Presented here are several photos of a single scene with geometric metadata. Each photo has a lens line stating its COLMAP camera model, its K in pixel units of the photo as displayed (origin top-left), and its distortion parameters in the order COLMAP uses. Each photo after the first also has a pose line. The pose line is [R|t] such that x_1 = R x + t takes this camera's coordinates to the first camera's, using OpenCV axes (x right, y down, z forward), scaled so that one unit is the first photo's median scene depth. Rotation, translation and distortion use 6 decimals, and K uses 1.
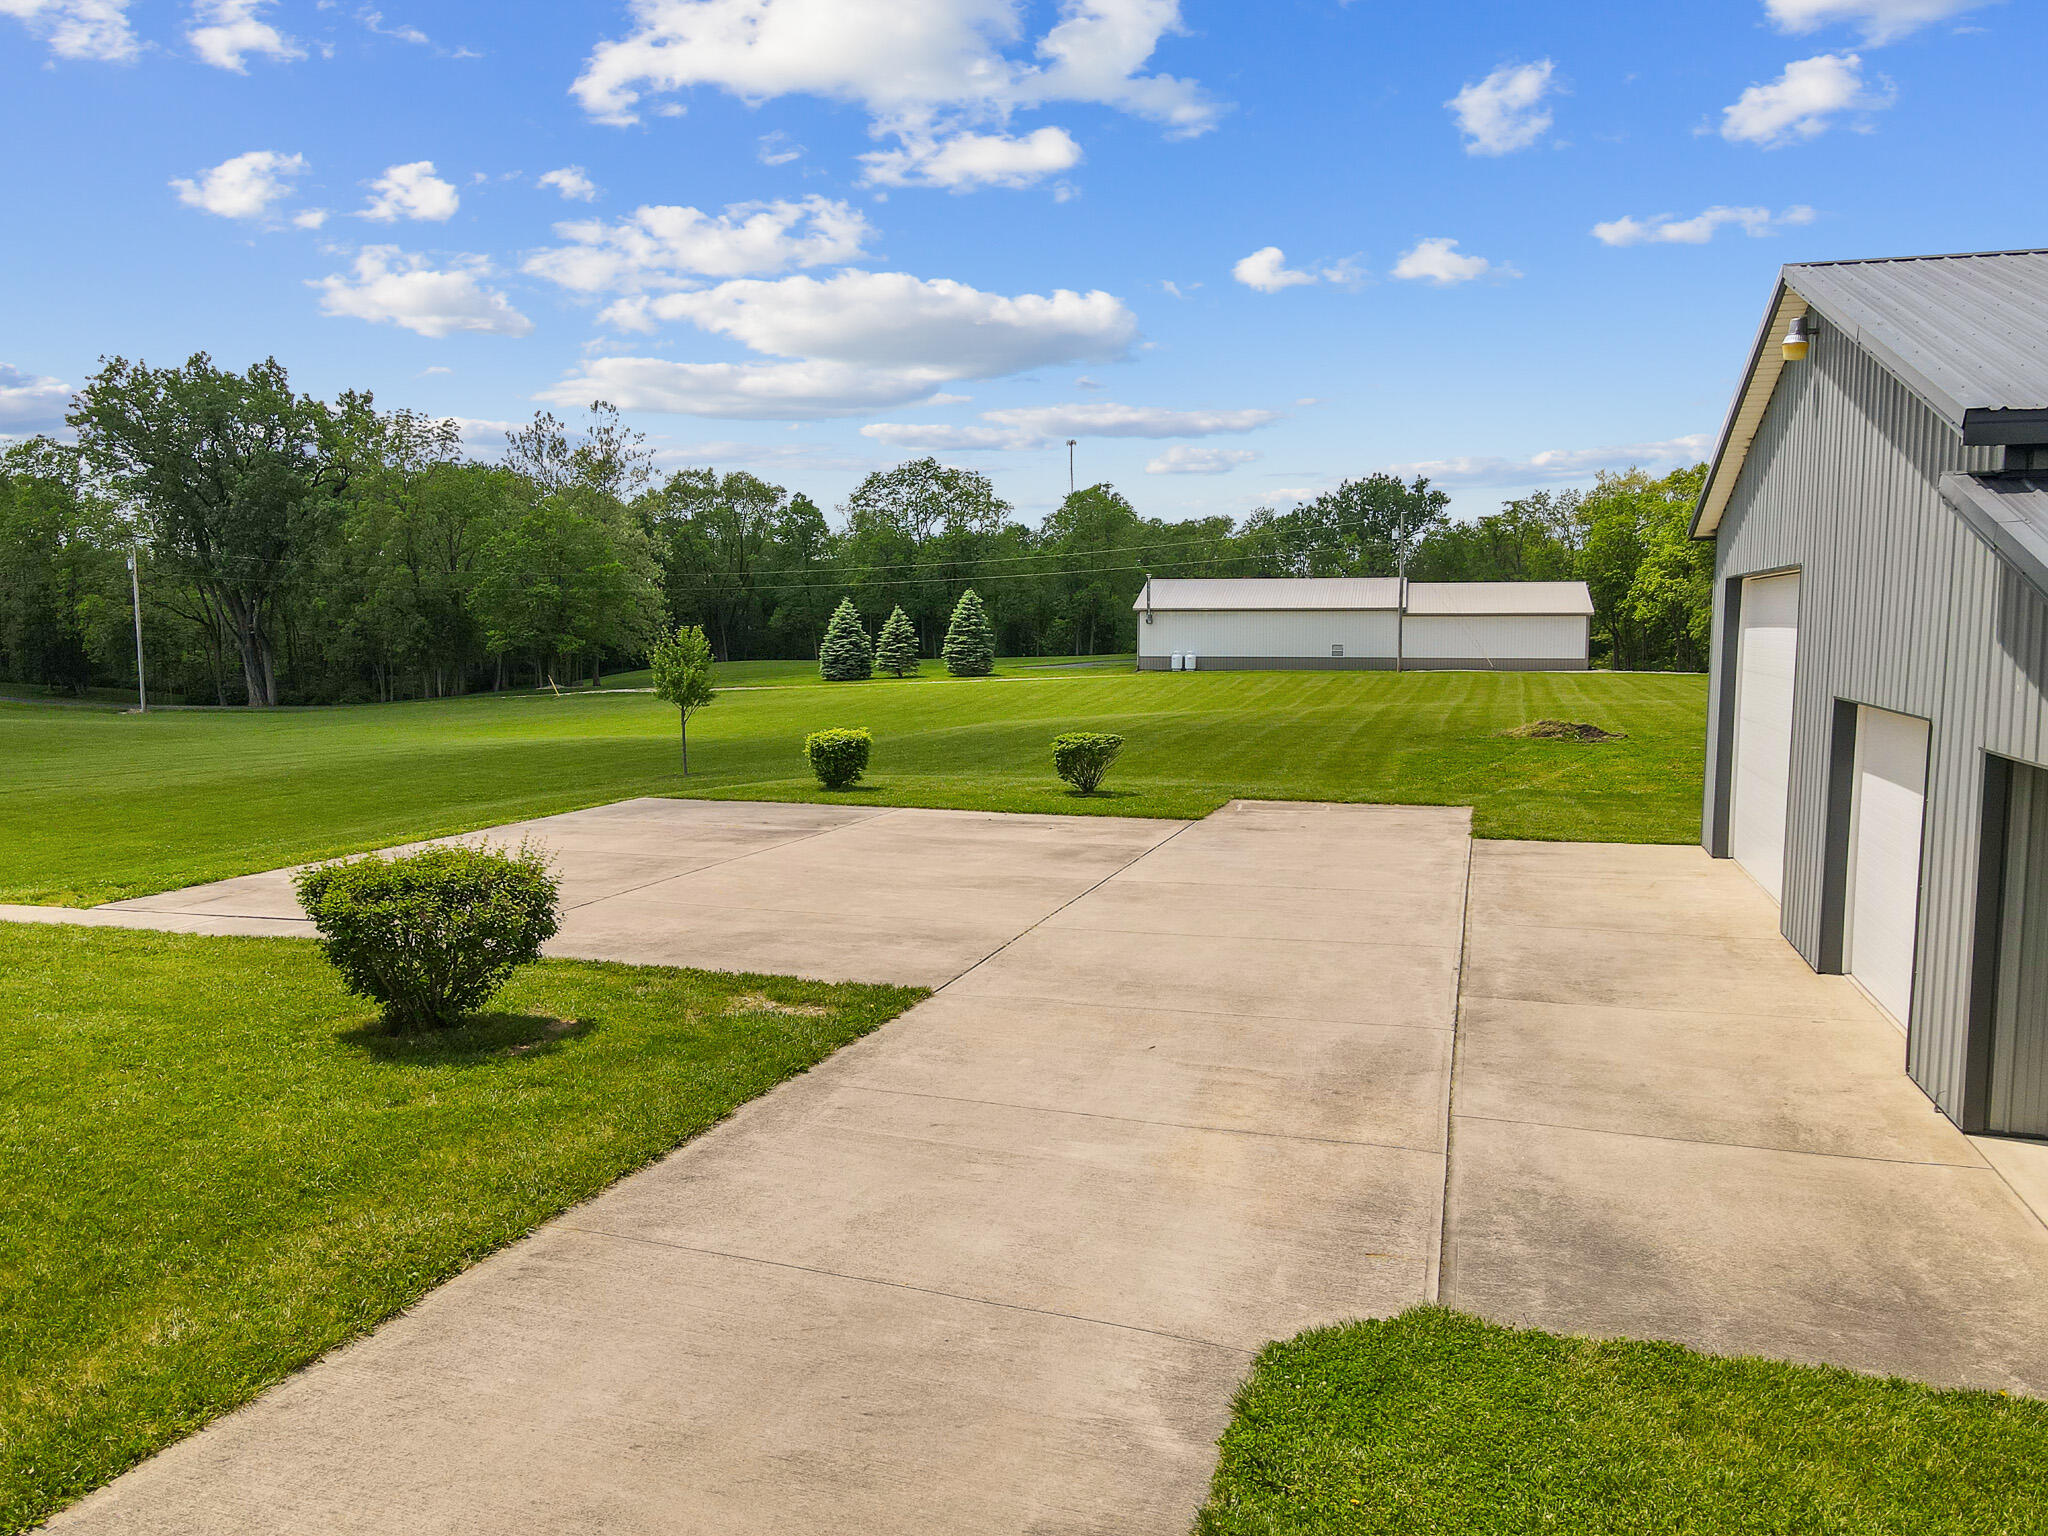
lens RADIAL K [[1489.4, 0, 1024.0], [0, 1489.4, 768.0], [0, 0, 1]] dist [0.005713, 0.005544]
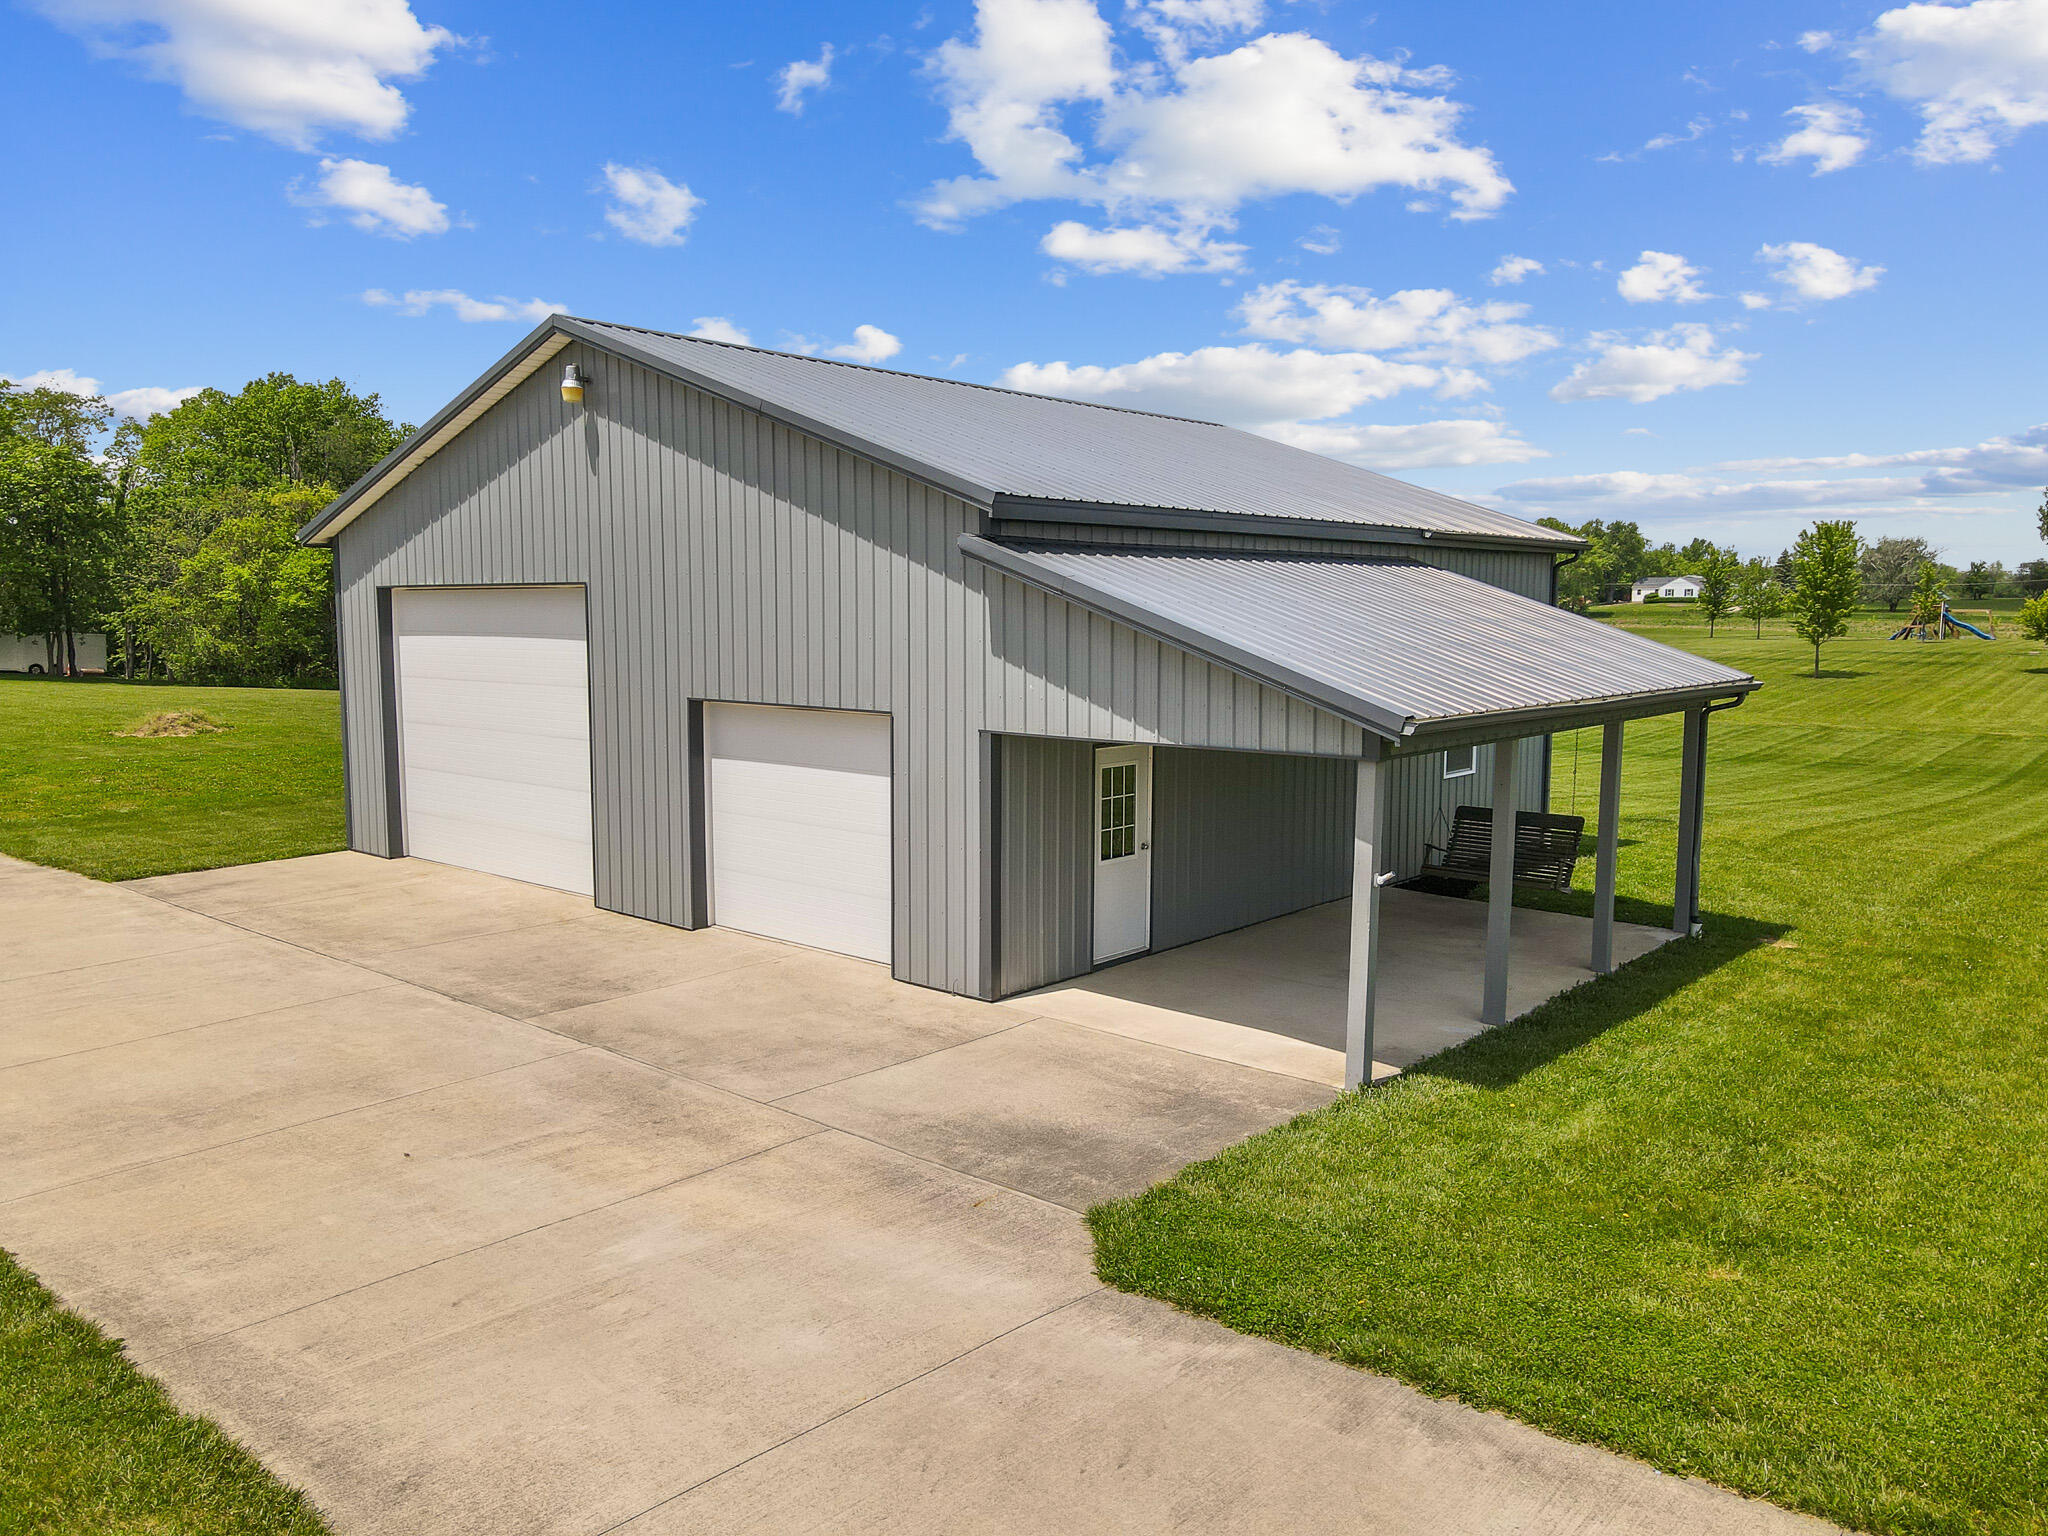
lens RADIAL K [[1506.3, 0, 1024.0], [0, 1506.3, 768.0], [0, 0, 1]] dist [0.006124, 0.010054]
pose [[0.399836, -0.094787, 0.911672, -0.623715], [0.087893, 0.994020, 0.064801, -0.062971], [-0.912363, 0.054220, 0.405776, 0.386965]]
